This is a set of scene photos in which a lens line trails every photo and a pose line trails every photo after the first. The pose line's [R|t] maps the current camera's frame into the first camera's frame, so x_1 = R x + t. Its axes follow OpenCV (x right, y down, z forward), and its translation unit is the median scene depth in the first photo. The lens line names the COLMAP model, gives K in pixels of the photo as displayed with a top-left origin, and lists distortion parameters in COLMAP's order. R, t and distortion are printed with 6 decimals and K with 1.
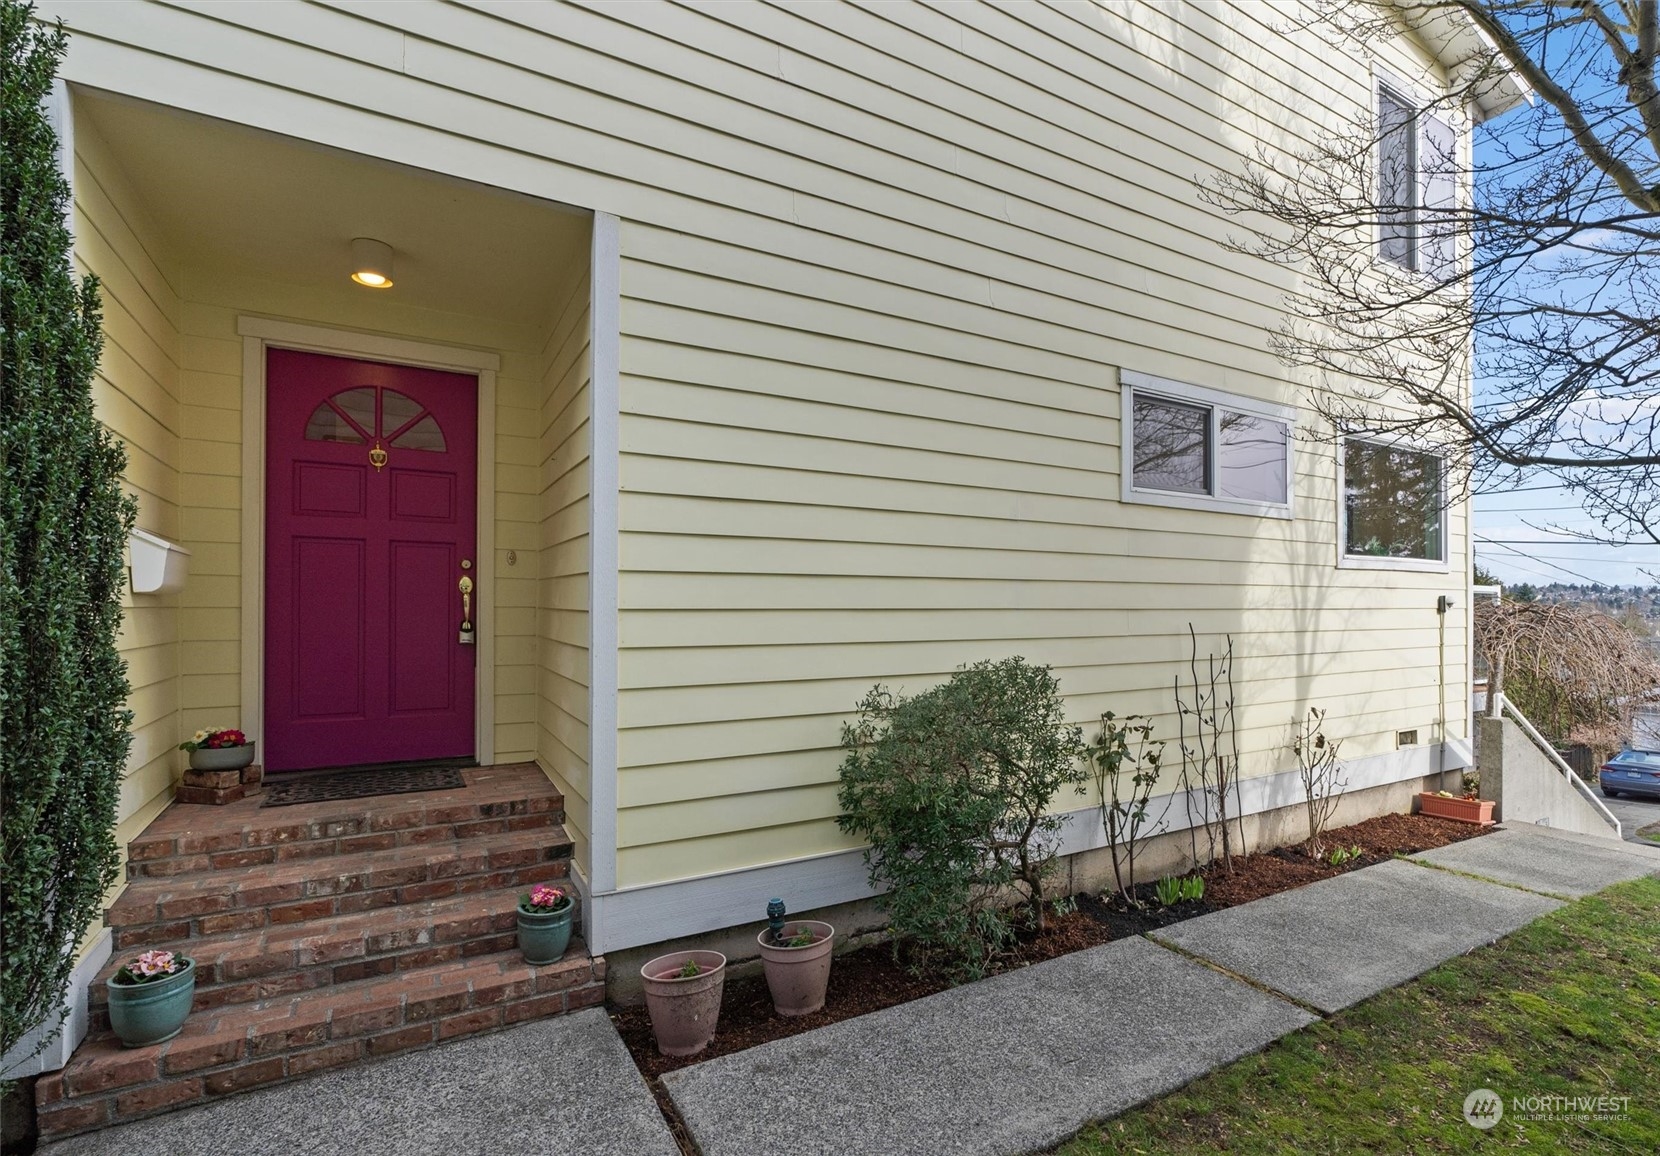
lens RADIAL K [[878.5, 0, 830.6], [0, 878.5, 608.4], [0, 0, 1]] dist [-0.003772, 0.001247]
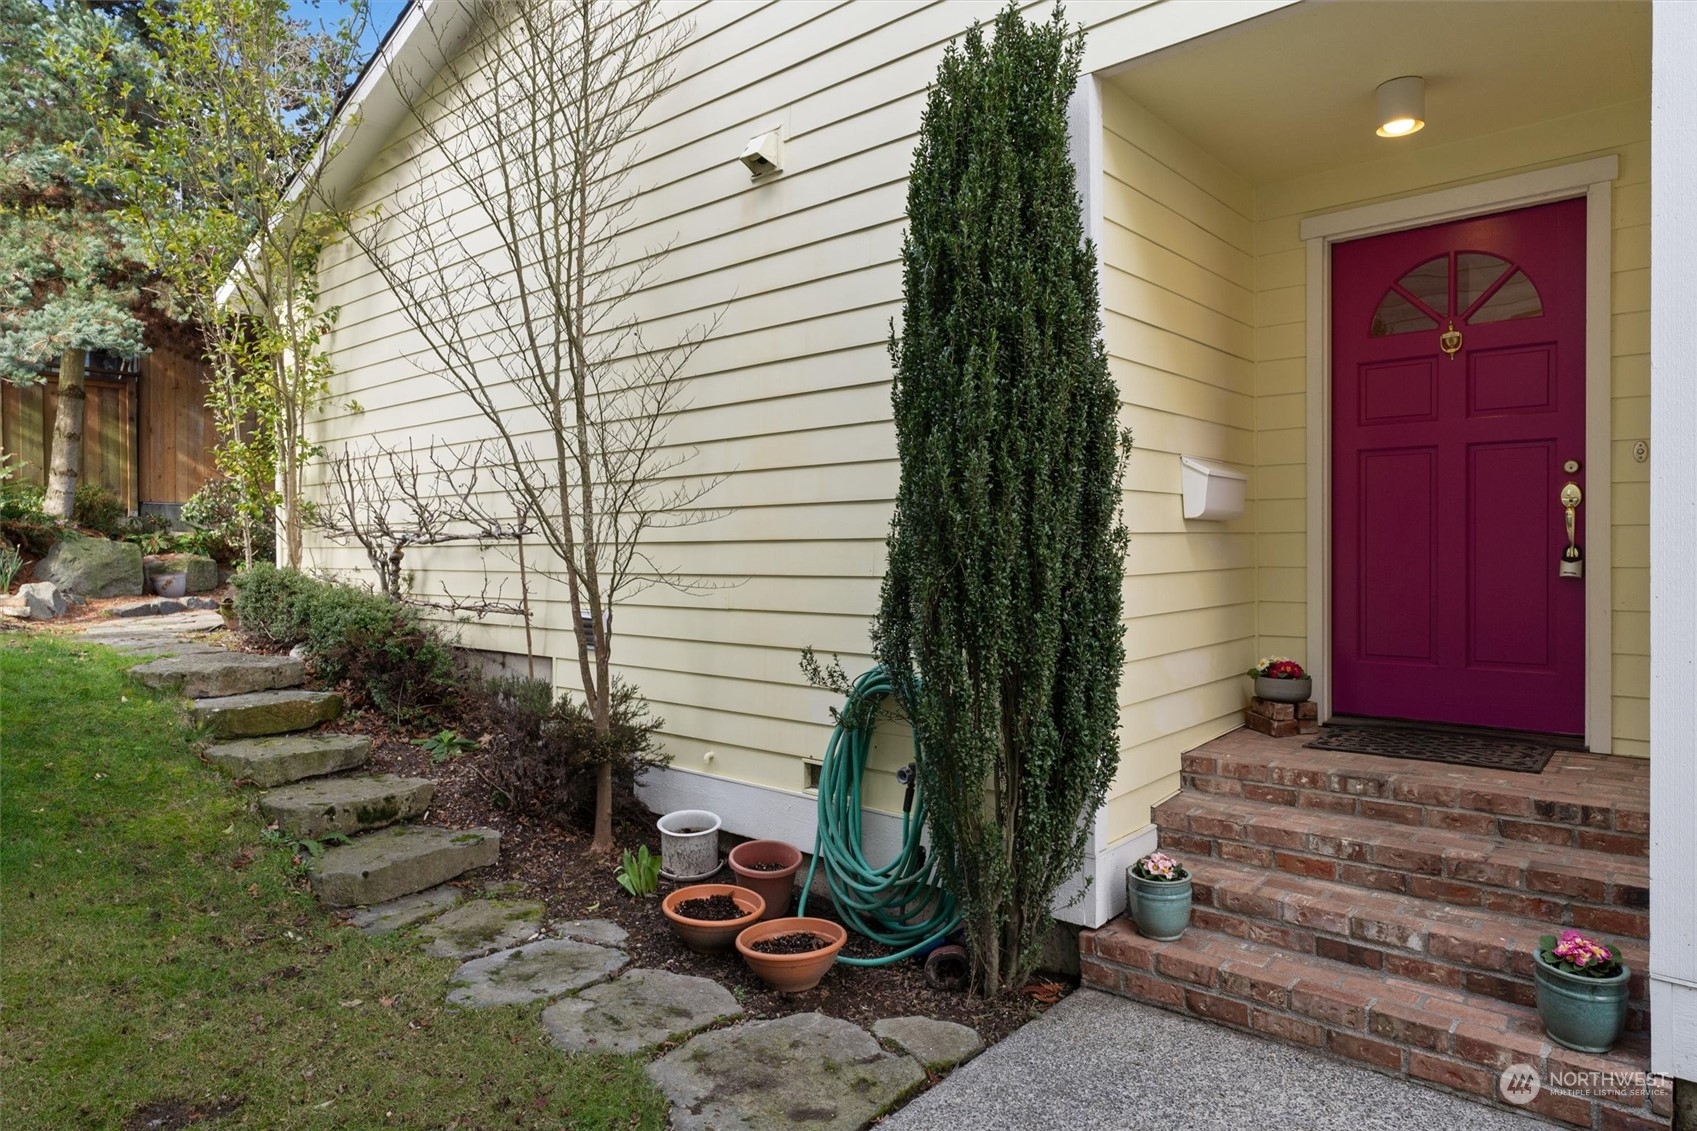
lens RADIAL K [[1035.7, 0, 848.5], [0, 1035.7, 565.5], [0, 0, 1]] dist [0.003045, -0.000168]
pose [[0.289190, 0.010202, -0.957217, 0.274816], [0.006912, 0.999895, 0.012745, 0.018802], [0.957247, -0.010302, 0.289089, 0.237680]]
